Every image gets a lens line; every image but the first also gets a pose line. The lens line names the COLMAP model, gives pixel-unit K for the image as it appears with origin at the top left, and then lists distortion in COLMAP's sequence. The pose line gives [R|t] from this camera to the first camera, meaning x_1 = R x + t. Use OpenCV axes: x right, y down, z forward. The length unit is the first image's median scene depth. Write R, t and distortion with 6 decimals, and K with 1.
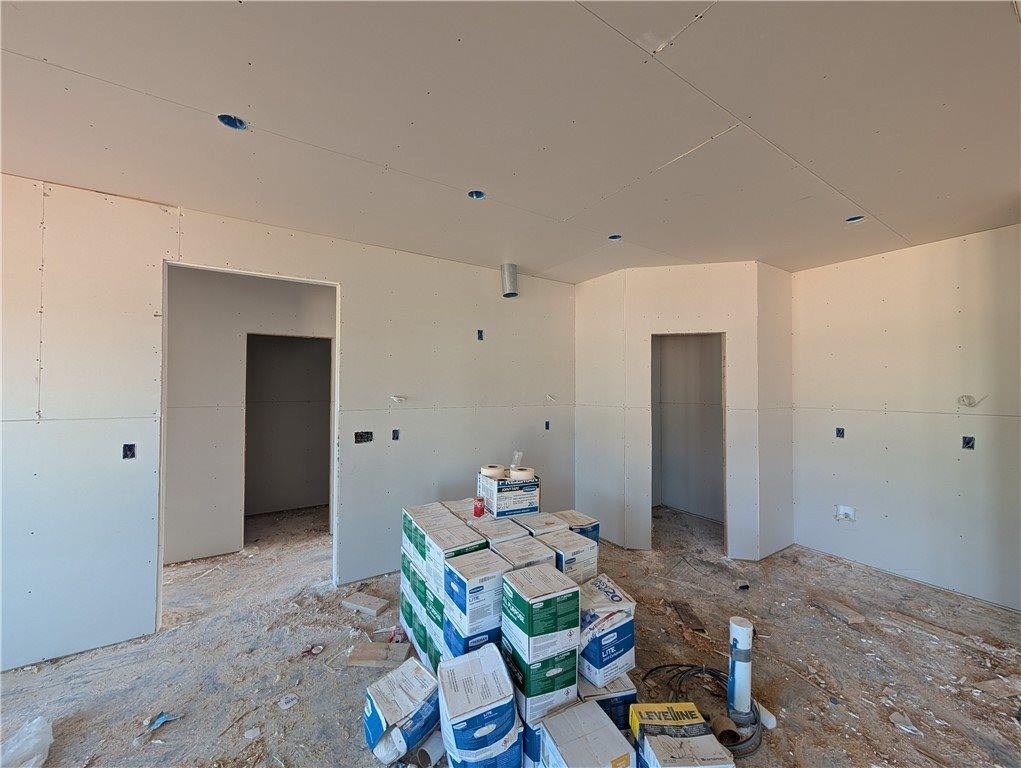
lens RADIAL K [[385.7, 0, 509.5], [0, 385.7, 380.2], [0, 0, 1]] dist [0.003684, -0.000338]
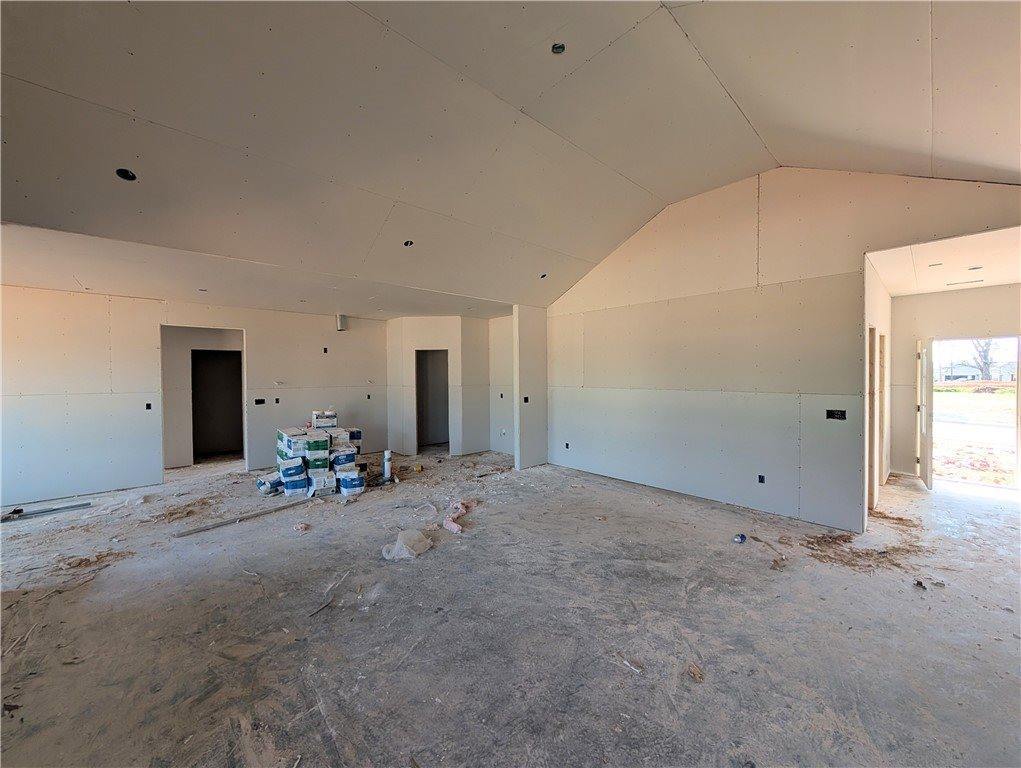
lens RADIAL K [[385.7, 0, 509.5], [0, 385.7, 380.2], [0, 0, 1]] dist [0.003684, -0.000338]
pose [[0.985452, -0.015106, 0.169280, 0.581377], [0.009992, 0.999469, 0.031022, -0.020542], [-0.169659, -0.028880, 0.985080, -1.244982]]
